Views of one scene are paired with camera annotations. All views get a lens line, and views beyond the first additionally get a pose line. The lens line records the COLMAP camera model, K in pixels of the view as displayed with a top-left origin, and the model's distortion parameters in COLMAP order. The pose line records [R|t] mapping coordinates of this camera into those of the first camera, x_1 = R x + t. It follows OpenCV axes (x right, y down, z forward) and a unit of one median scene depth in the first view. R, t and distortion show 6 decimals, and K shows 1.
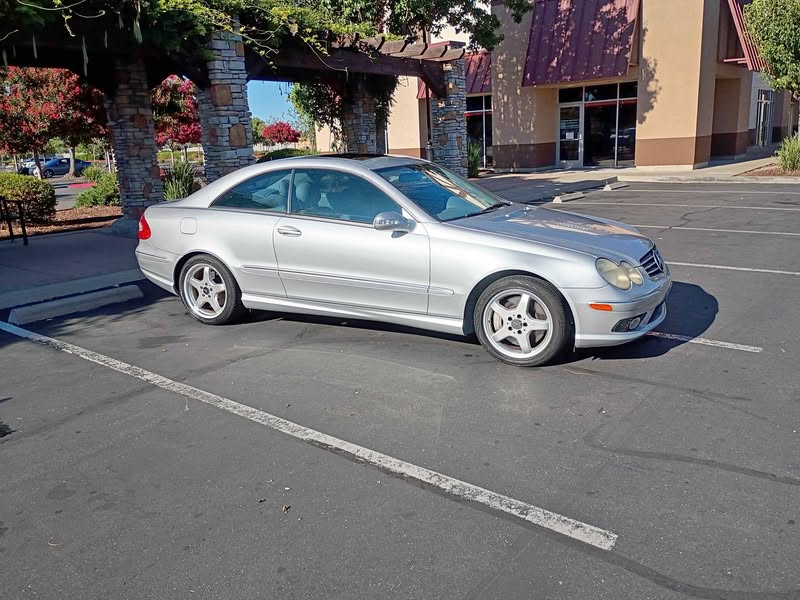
lens RADIAL K [[669.8, 0, 399.7], [0, 669.8, 282.9], [0, 0, 1]] dist [0.012000, 0.007221]
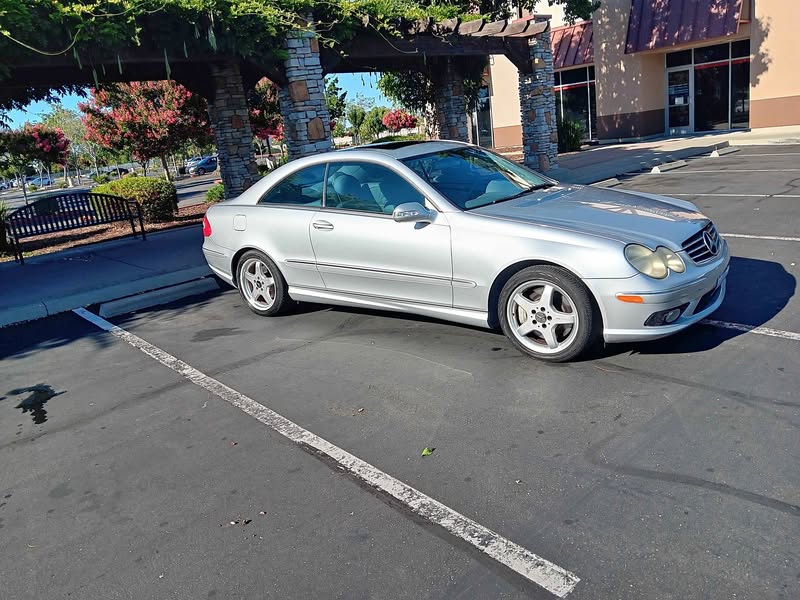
lens RADIAL K [[624.6, 0, 400.2], [0, 624.6, 286.6], [0, 0, 1]] dist [0.055552, -0.148498]
pose [[0.979473, -0.022536, -0.200314, 0.130255], [0.032137, 0.998479, 0.044806, -0.022189], [0.198999, -0.050323, 0.978707, 0.087907]]
